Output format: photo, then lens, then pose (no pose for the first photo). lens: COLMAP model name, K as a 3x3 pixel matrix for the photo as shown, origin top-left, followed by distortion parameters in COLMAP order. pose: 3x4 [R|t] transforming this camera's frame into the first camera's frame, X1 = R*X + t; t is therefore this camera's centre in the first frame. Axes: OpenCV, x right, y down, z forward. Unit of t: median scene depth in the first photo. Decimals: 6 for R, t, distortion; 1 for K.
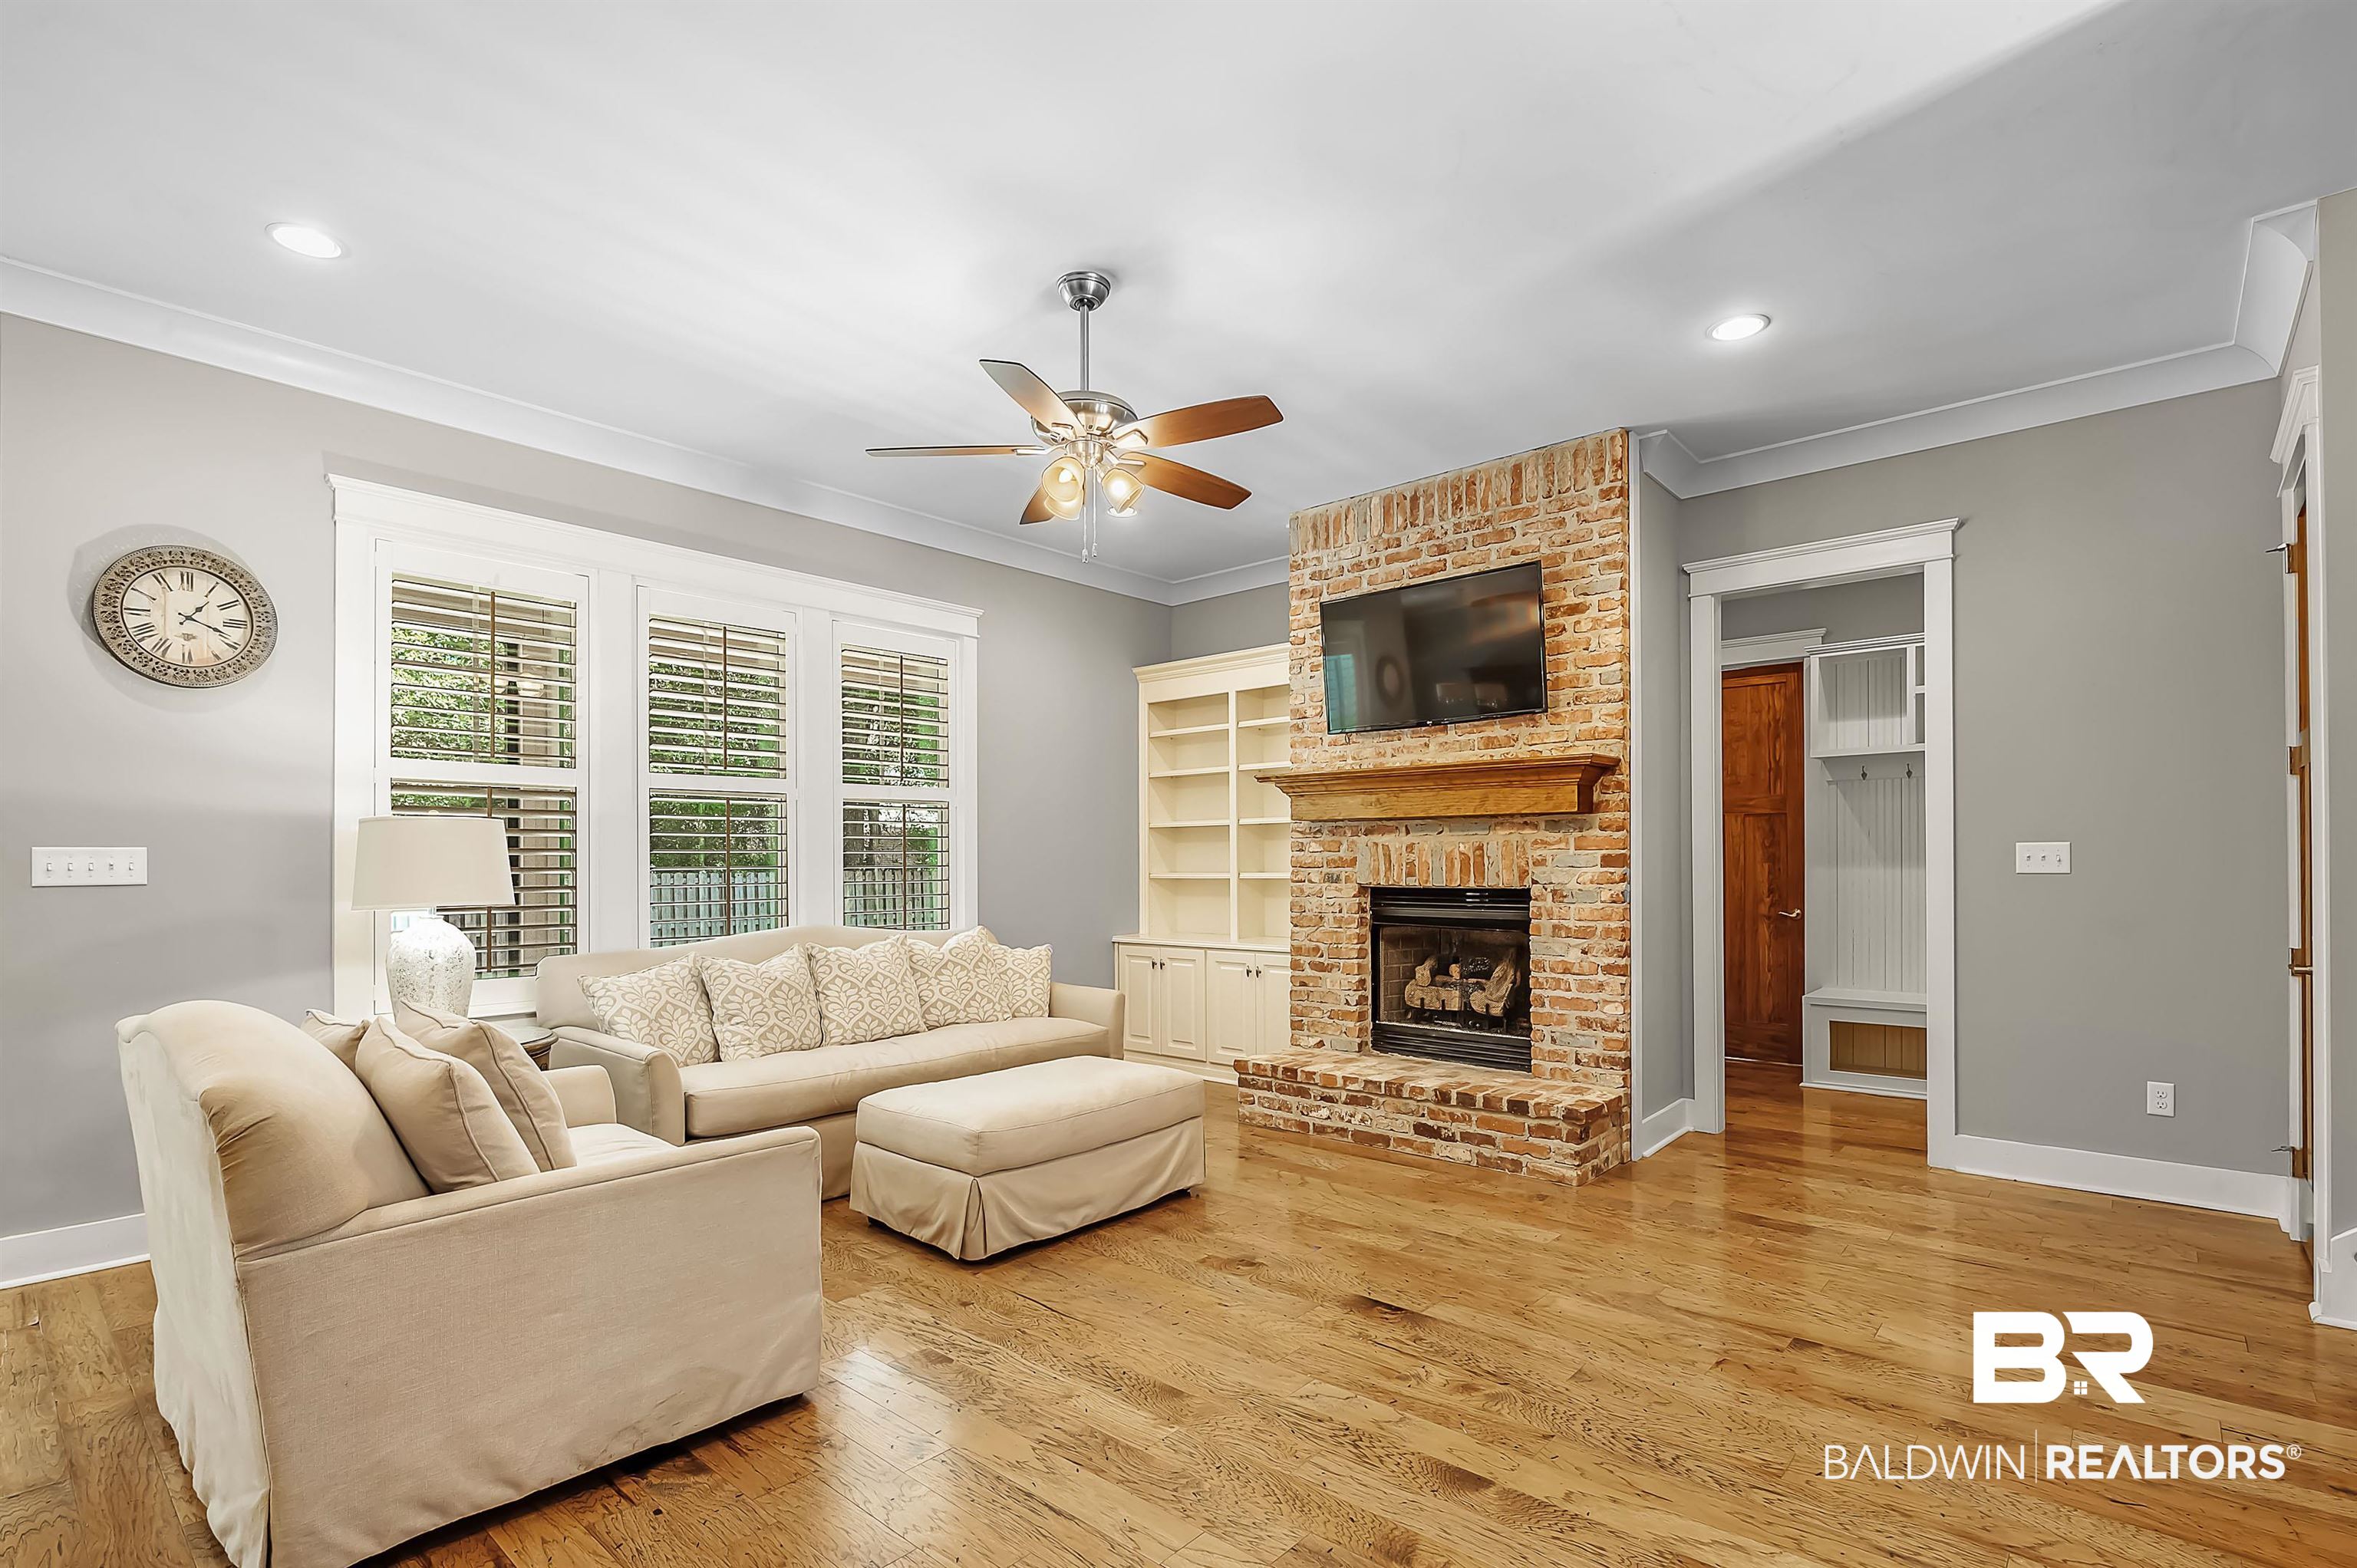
lens RADIAL K [[1098.9, 0, 1187.2], [0, 1098.9, 855.3], [0, 0, 1]] dist [-0.006199, -0.000423]
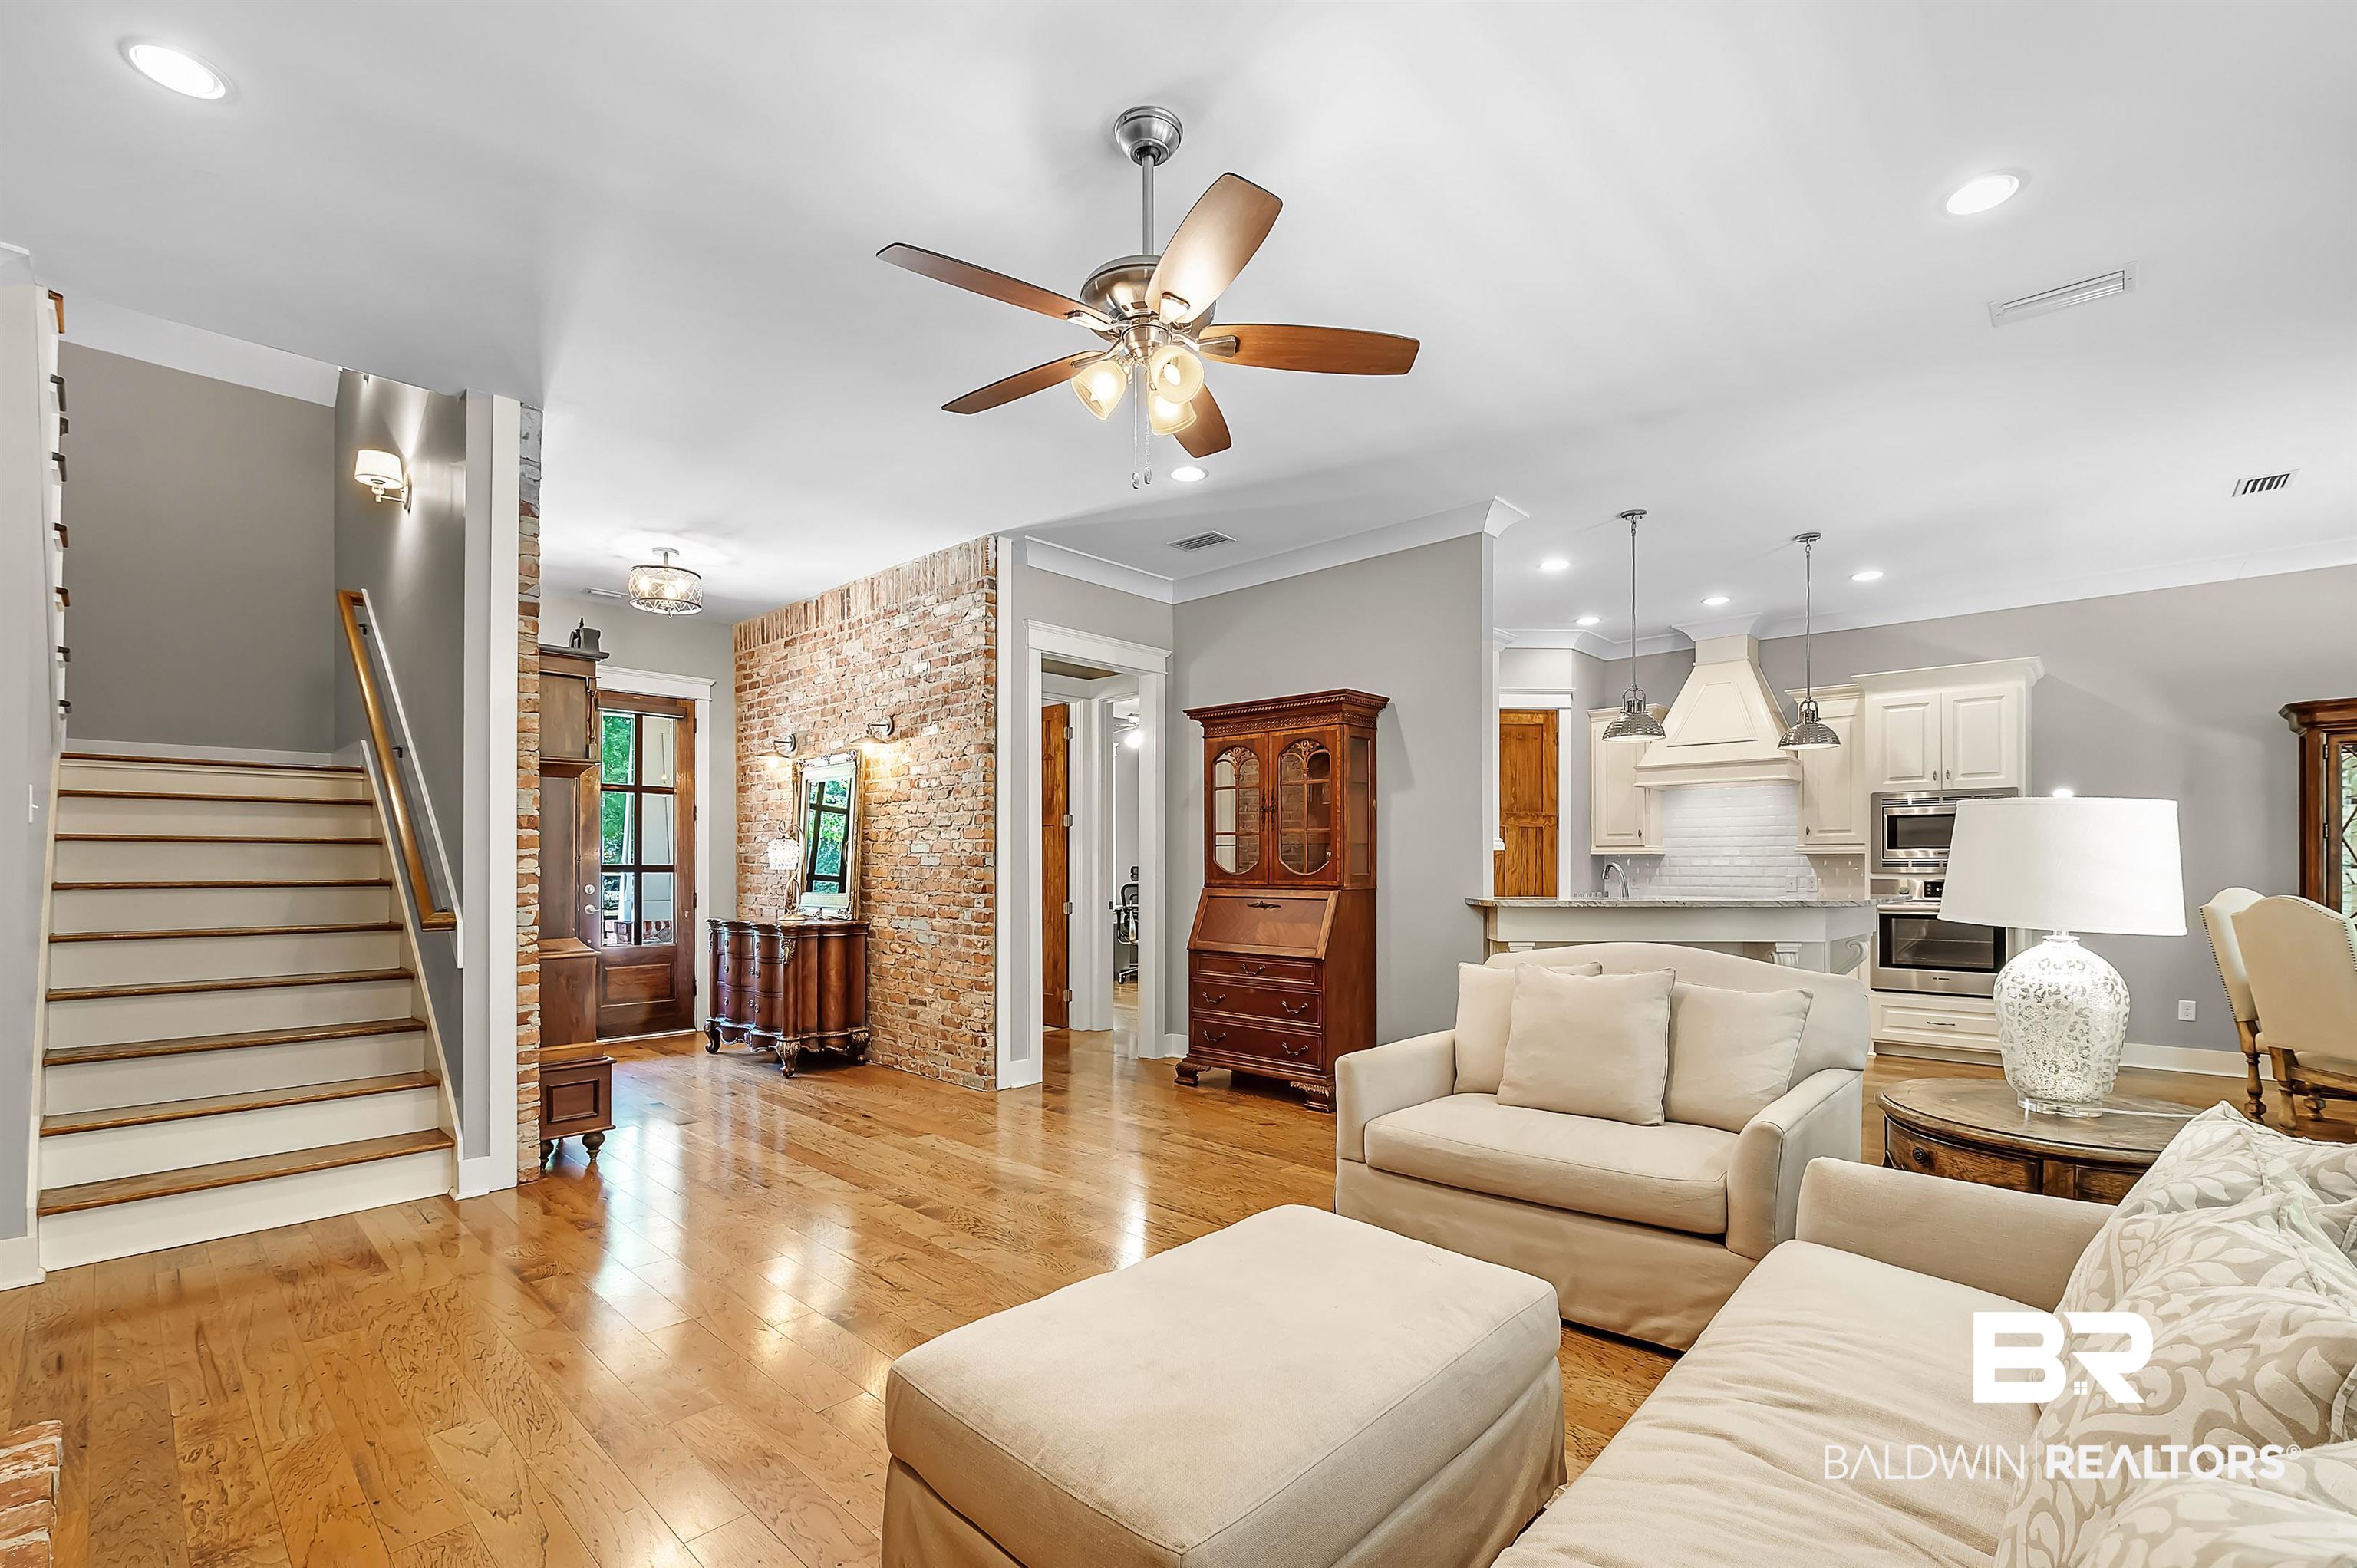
lens RADIAL K [[1017.0, 0, 1191.7], [0, 1017.0, 860.7], [0, 0, 1]] dist [-0.006990, -0.000594]
pose [[-0.999574, 0.003523, 0.028975, -0.104102], [0.003270, 0.999956, -0.008787, 0.007538], [-0.029005, -0.008688, -0.999542, 1.235951]]
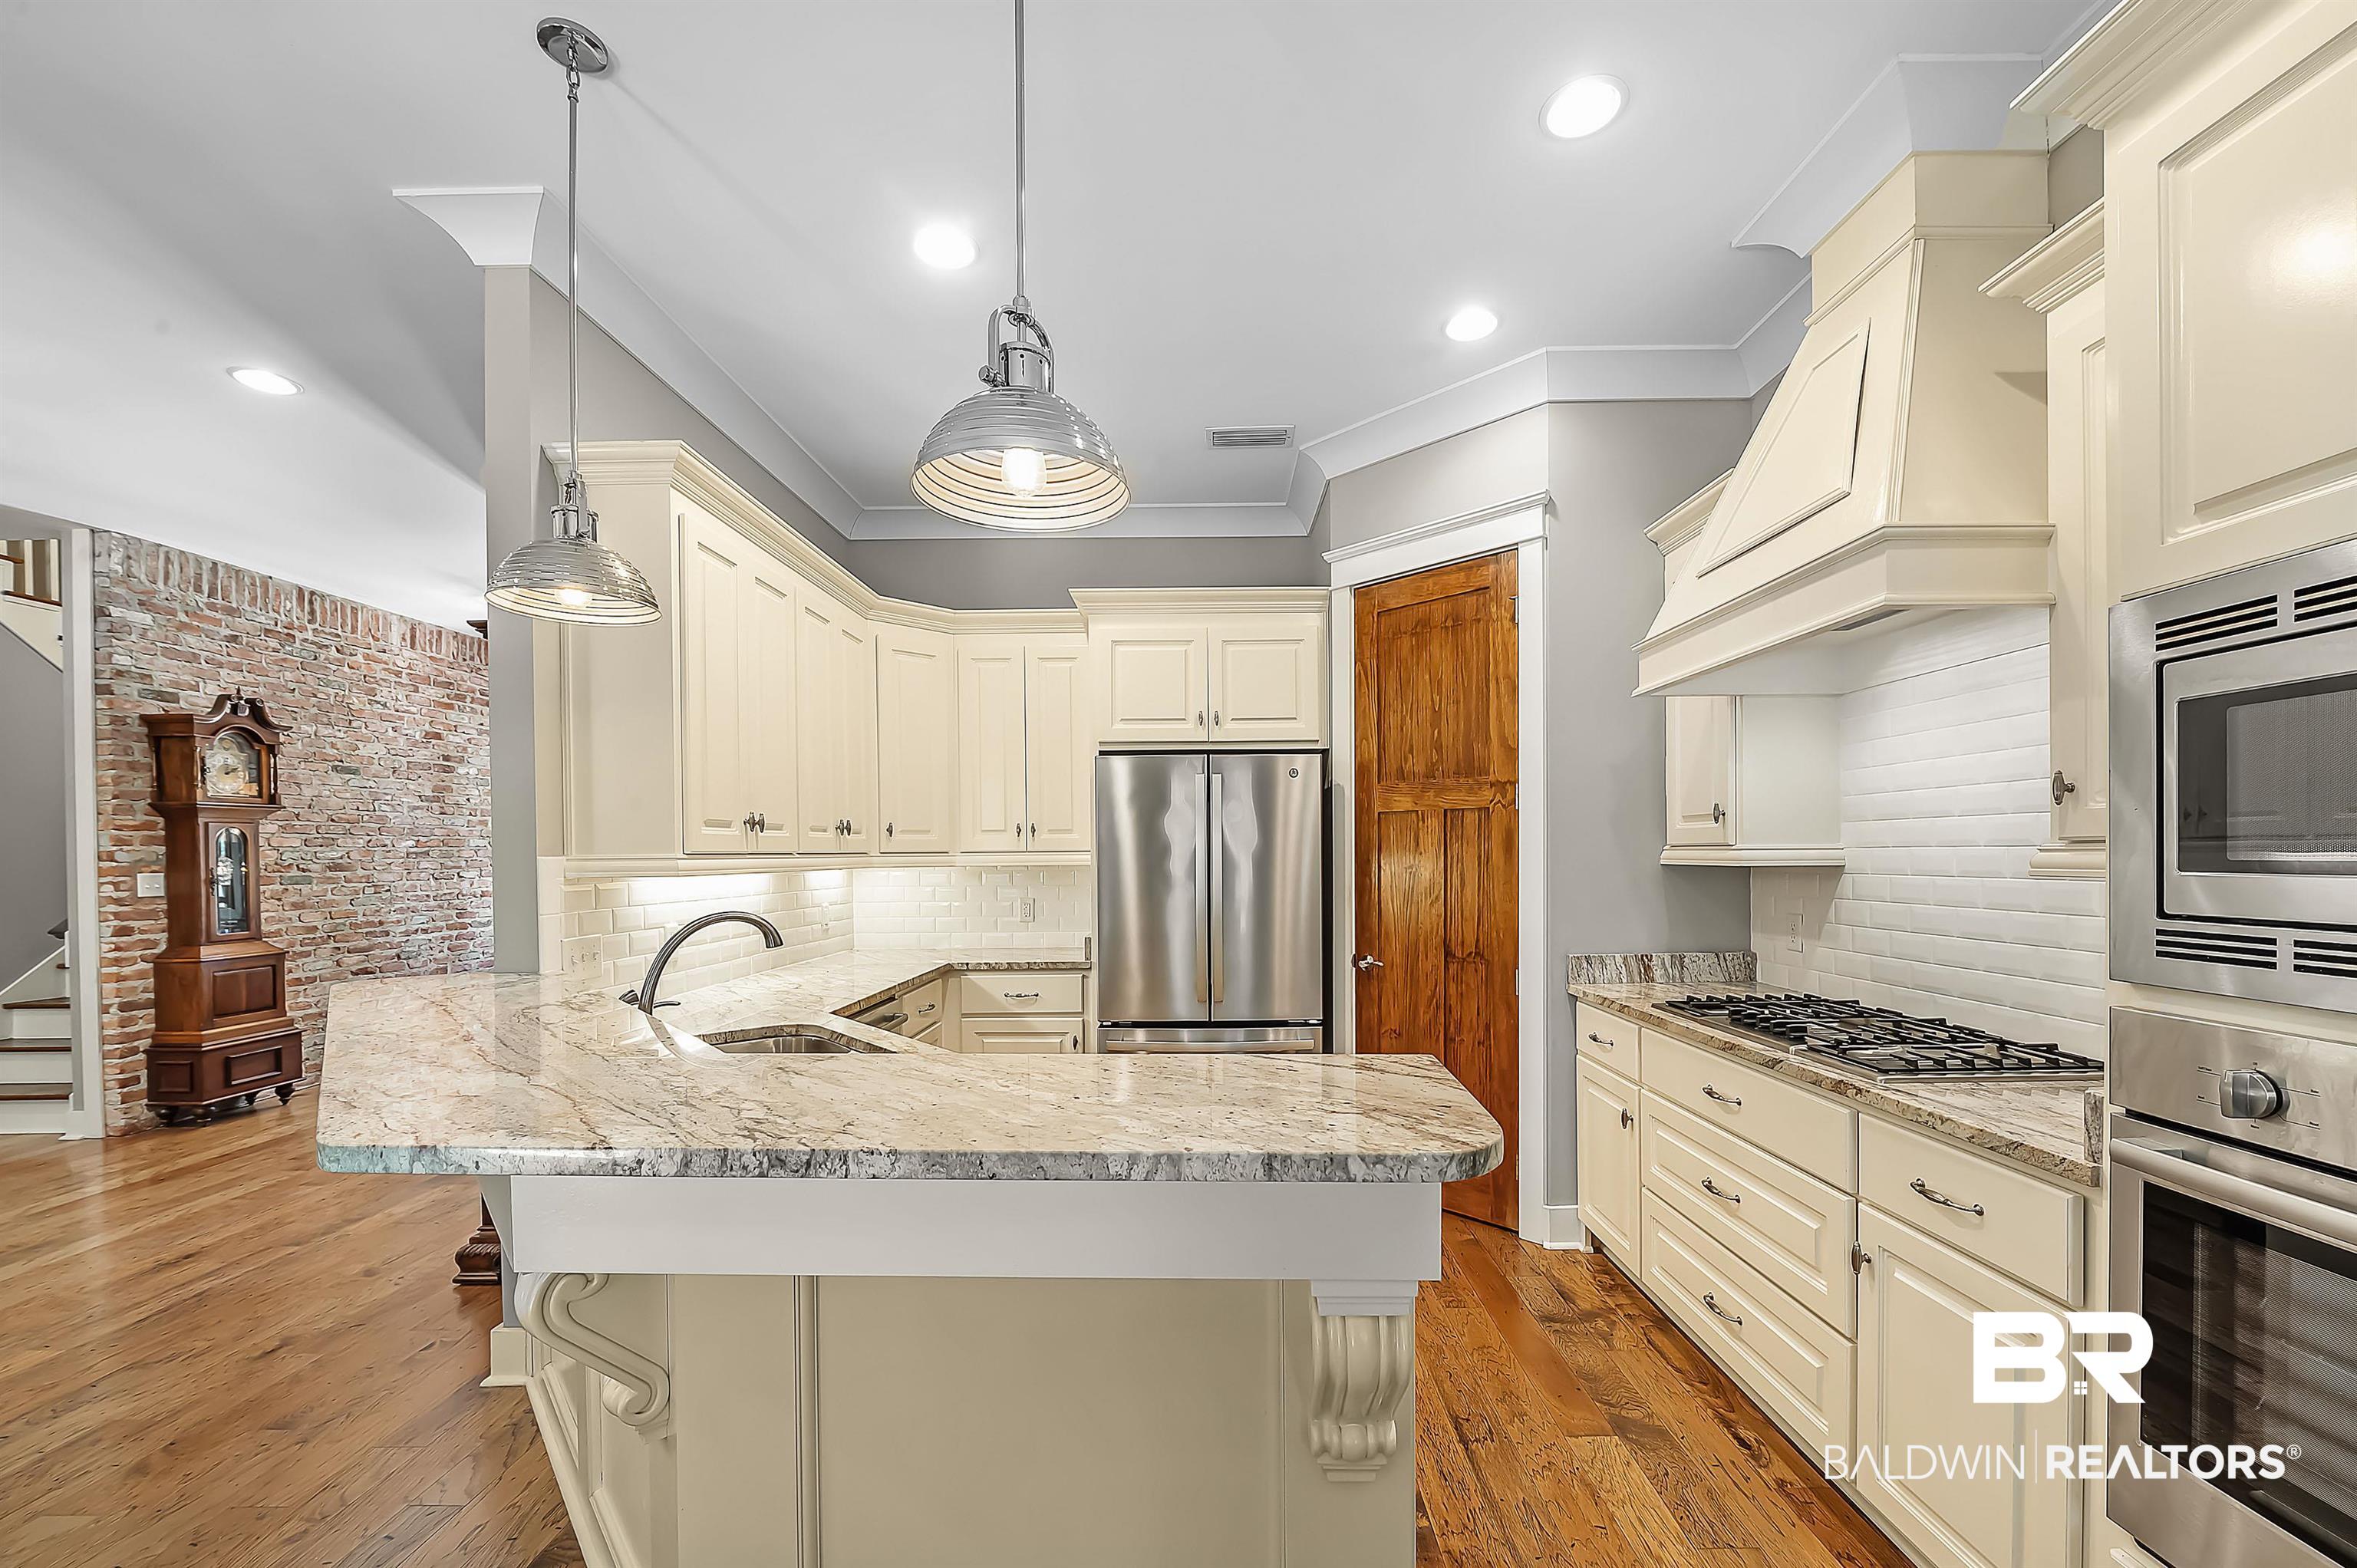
lens RADIAL K [[937.4, 0, 1194.4], [0, 937.4, 861.0], [0, 0, 1]] dist [-0.005556, 0.000020]
pose [[-0.655686, 0.002639, 0.755029, -1.029768], [0.007749, 0.999965, 0.003234, -0.022781], [-0.754994, 0.007972, -0.655683, 0.191695]]
